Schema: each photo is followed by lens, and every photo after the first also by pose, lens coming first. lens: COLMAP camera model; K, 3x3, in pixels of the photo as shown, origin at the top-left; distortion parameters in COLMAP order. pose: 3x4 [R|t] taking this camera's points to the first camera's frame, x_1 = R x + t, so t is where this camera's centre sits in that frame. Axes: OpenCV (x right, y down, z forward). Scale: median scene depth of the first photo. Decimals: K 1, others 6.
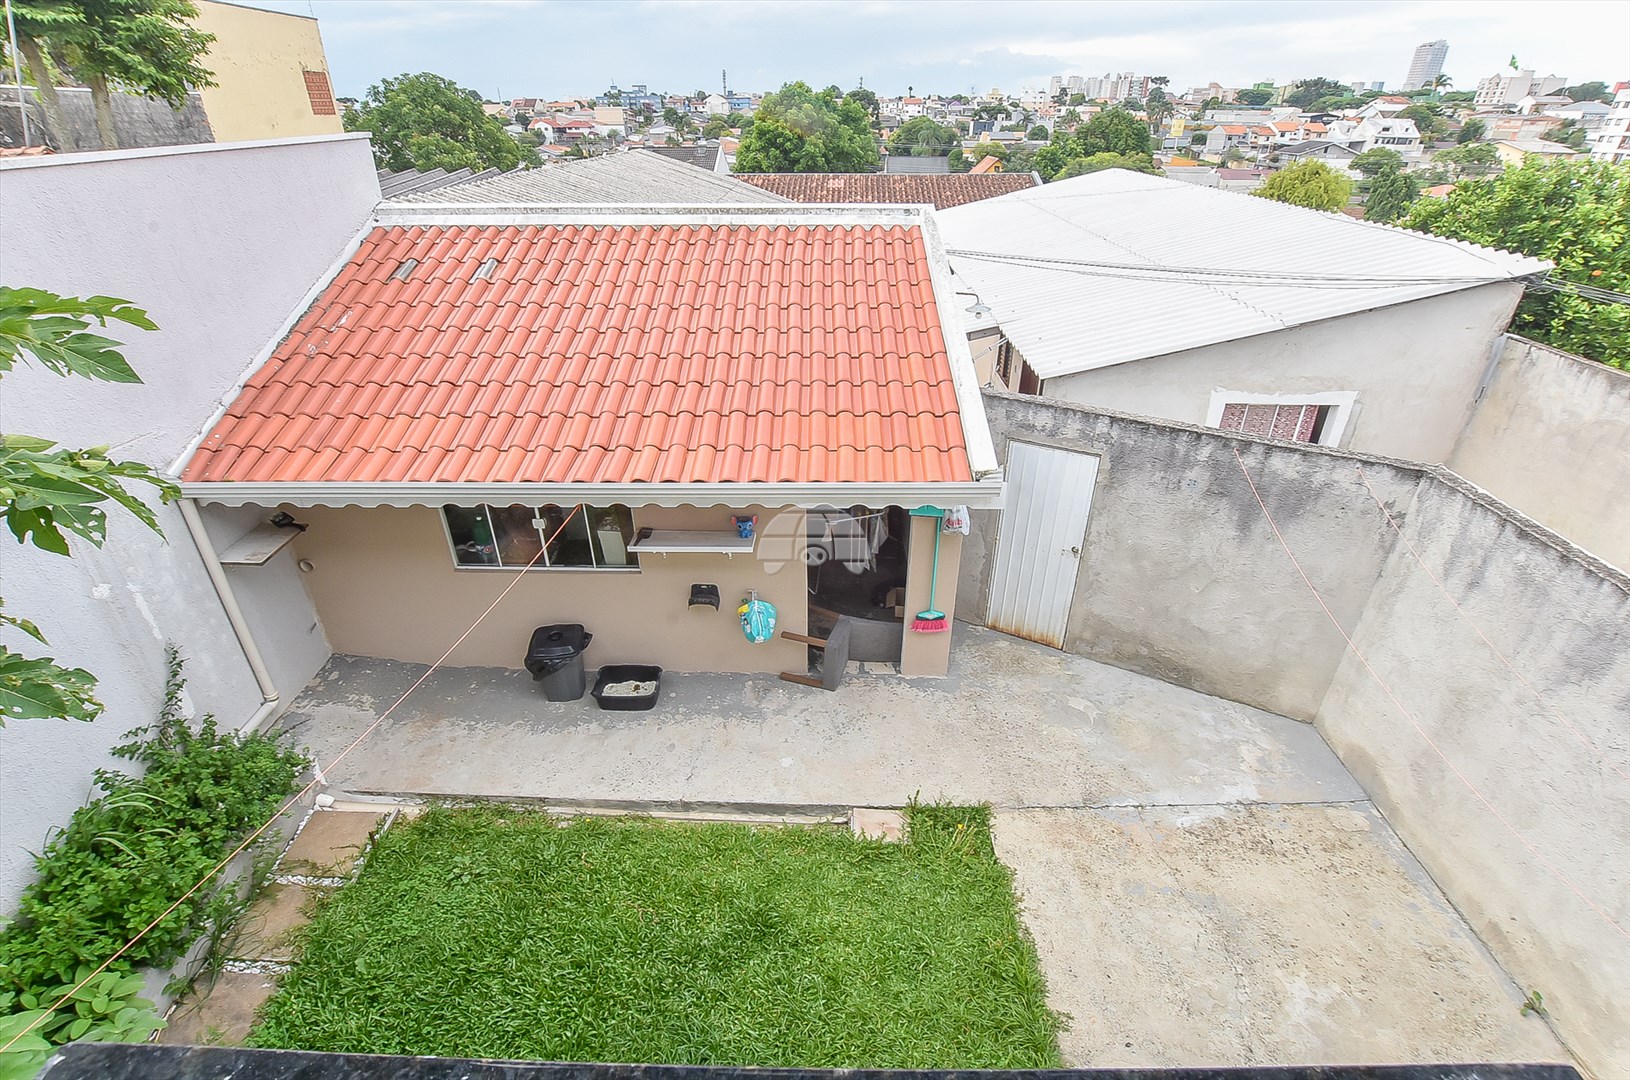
lens RADIAL K [[762.3, 0, 807.7], [0, 762.3, 537.8], [0, 0, 1]] dist [-0.038509, 0.007886]
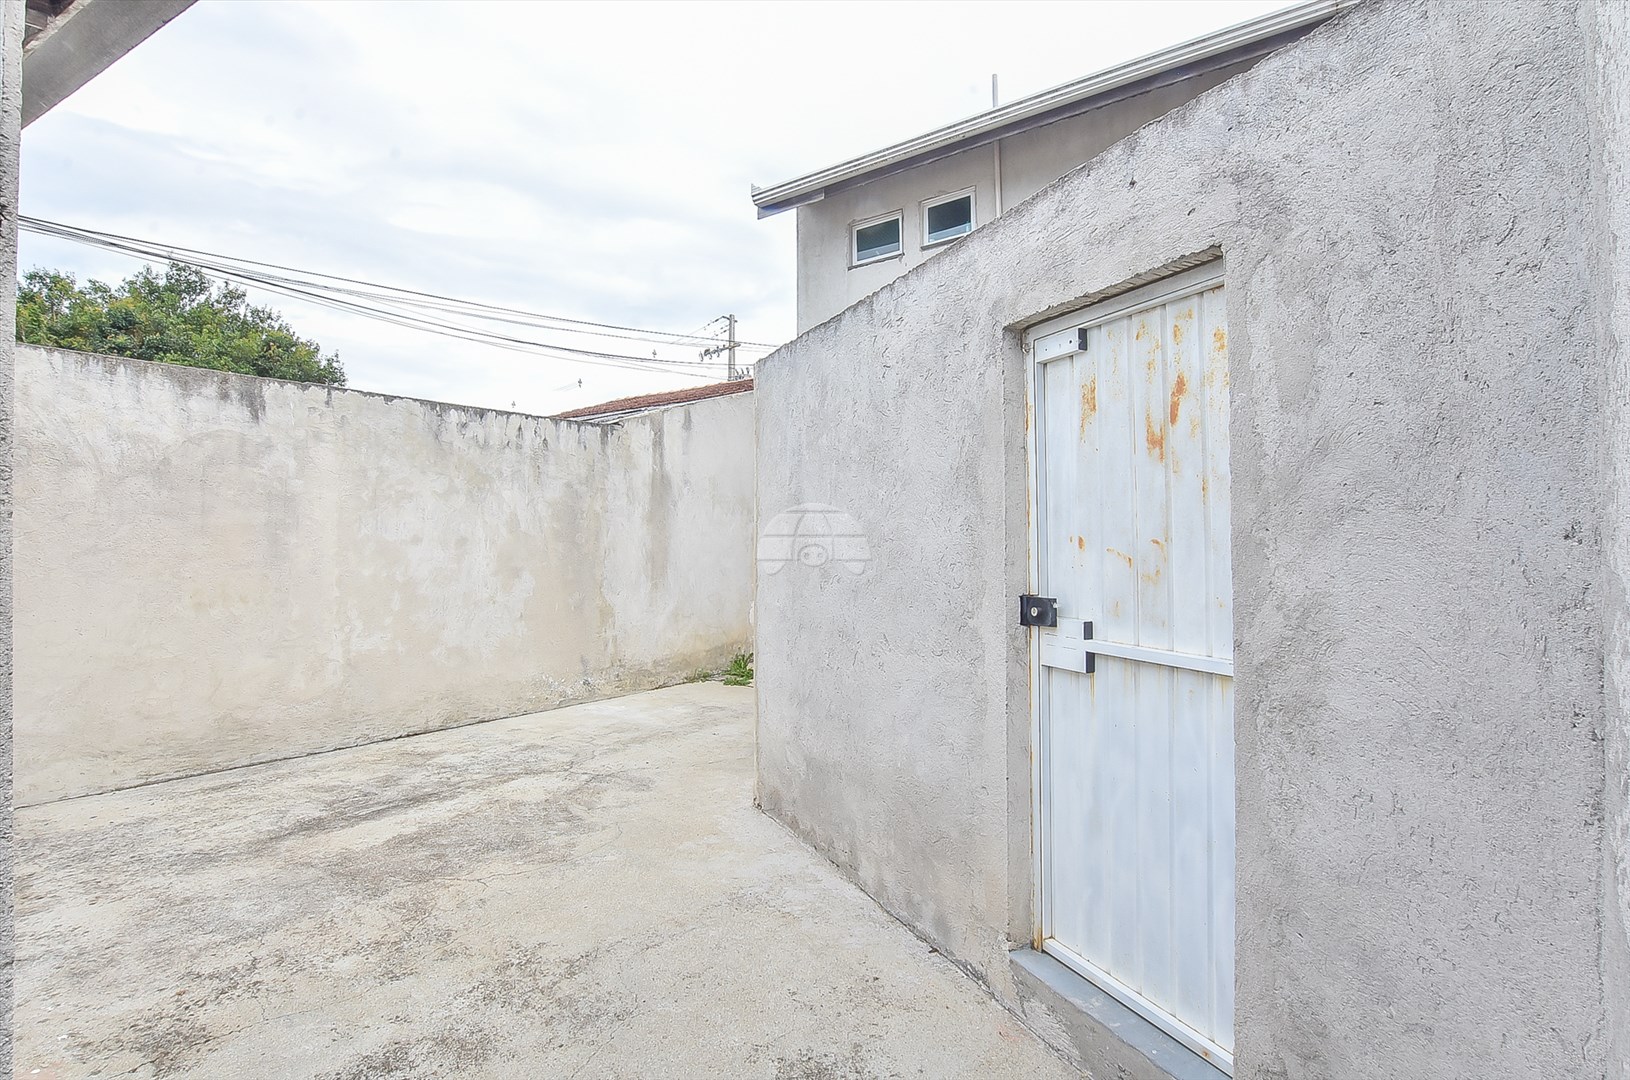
lens RADIAL K [[762.5, 0, 813.0], [0, 762.5, 531.2], [0, 0, 1]] dist [-0.034981, 0.007450]
pose [[-0.816391, 0.013128, 0.577350, 0.251210], [0.288901, 0.874934, 0.388621, -0.208811], [-0.500042, 0.484064, -0.718081, 1.406075]]
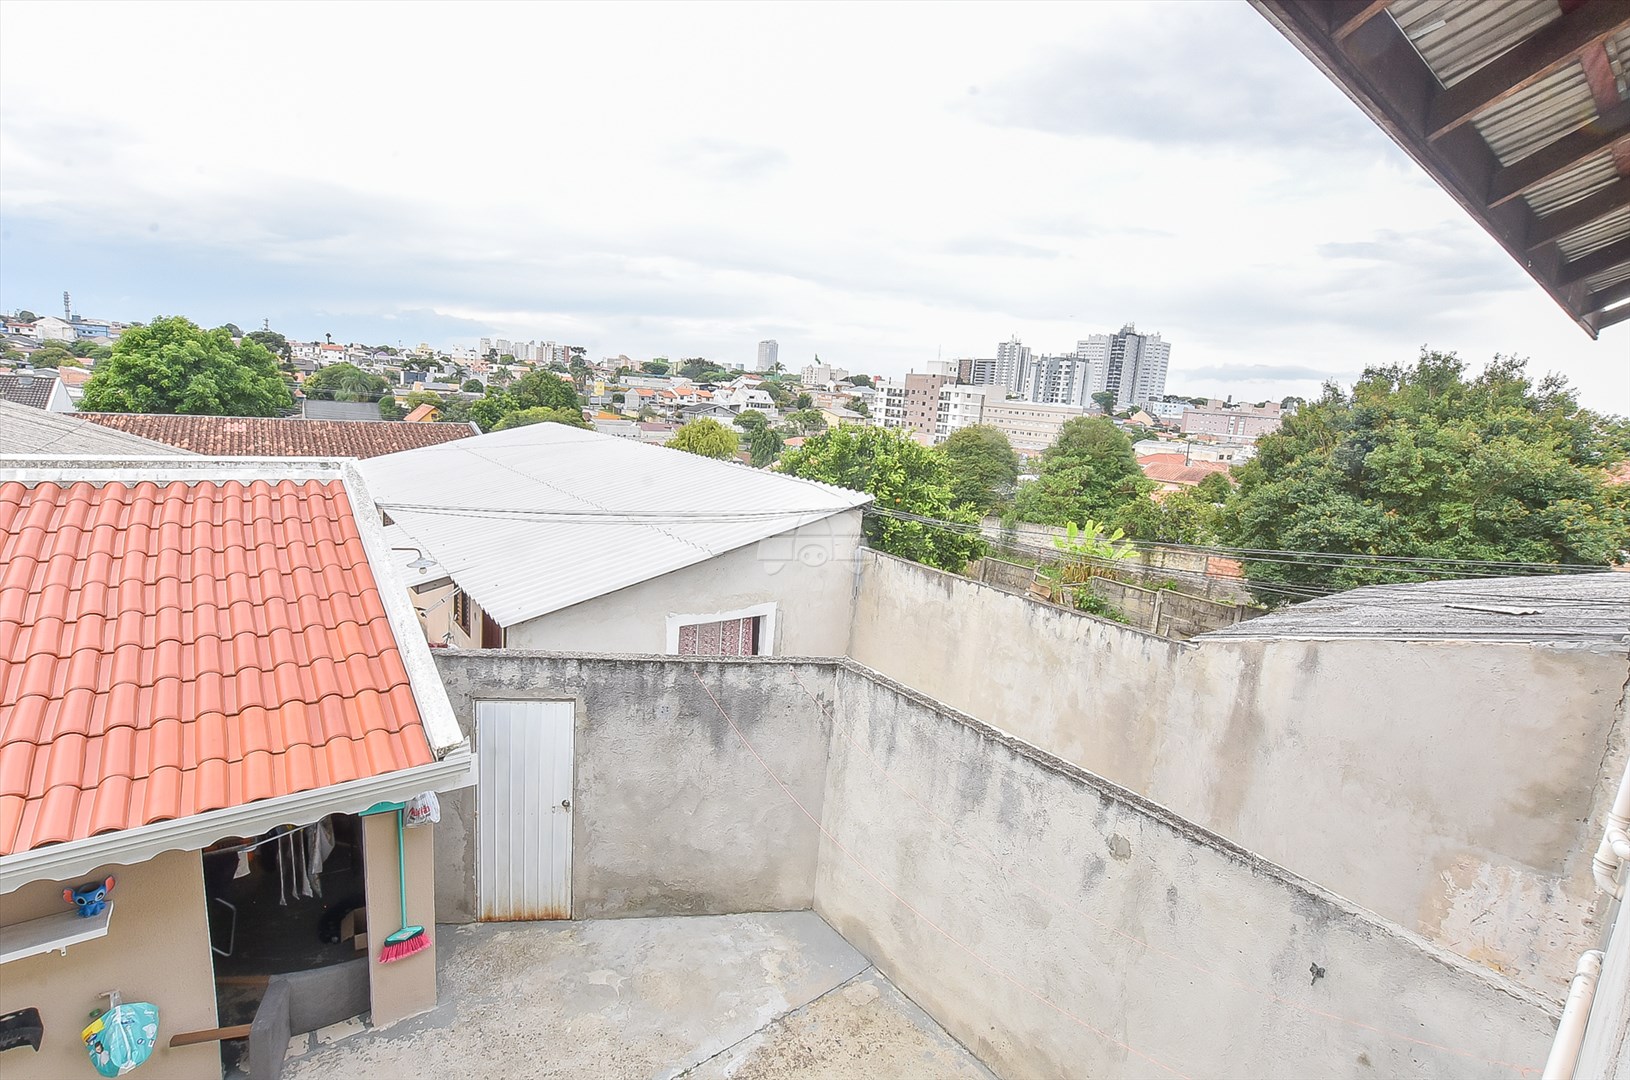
lens RADIAL K [[762.5, 0, 813.0], [0, 762.5, 531.2], [0, 0, 1]] dist [-0.034981, 0.007450]
pose [[0.776070, -0.048079, 0.628812, 0.017965], [0.236939, 0.946270, -0.220075, -0.024308], [-0.584445, 0.319784, 0.745763, 0.017401]]
